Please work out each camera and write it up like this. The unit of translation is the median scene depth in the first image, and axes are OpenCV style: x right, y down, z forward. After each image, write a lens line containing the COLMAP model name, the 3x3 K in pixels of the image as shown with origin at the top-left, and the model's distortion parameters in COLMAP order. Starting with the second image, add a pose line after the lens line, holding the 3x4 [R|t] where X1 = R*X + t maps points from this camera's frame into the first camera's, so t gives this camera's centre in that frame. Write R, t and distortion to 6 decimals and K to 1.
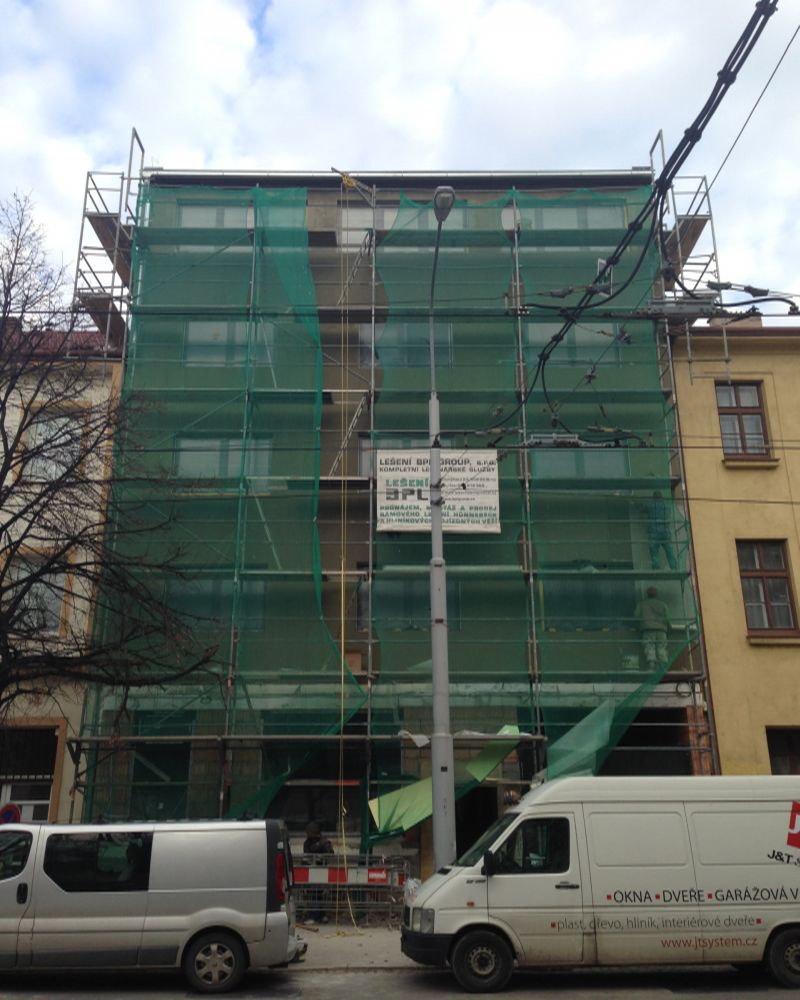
lens RADIAL K [[926.6, 0, 386.2], [0, 926.6, 500.5], [0, 0, 1]] dist [0.147239, -0.254456]
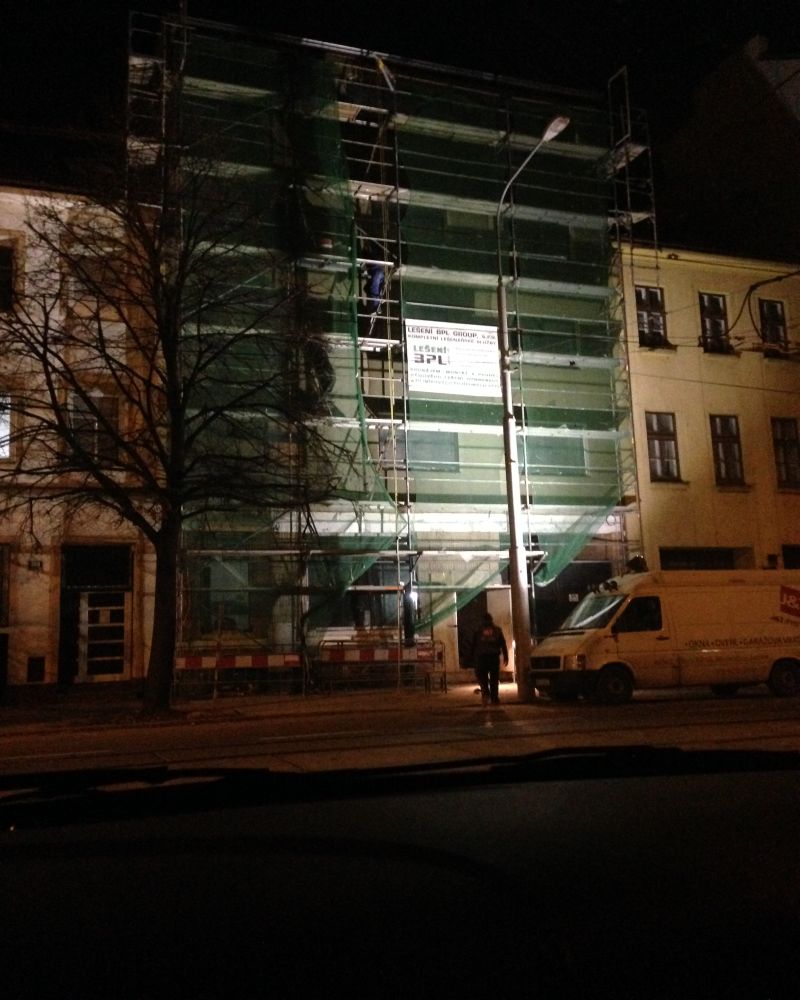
lens RADIAL K [[926.6, 0, 386.2], [0, 926.6, 500.5], [0, 0, 1]] dist [0.147239, -0.254456]
pose [[0.954720, 0.019059, 0.296893, -0.450652], [-0.068536, 0.985195, 0.157144, -0.013635], [-0.289503, -0.170377, 0.941892, -0.173841]]
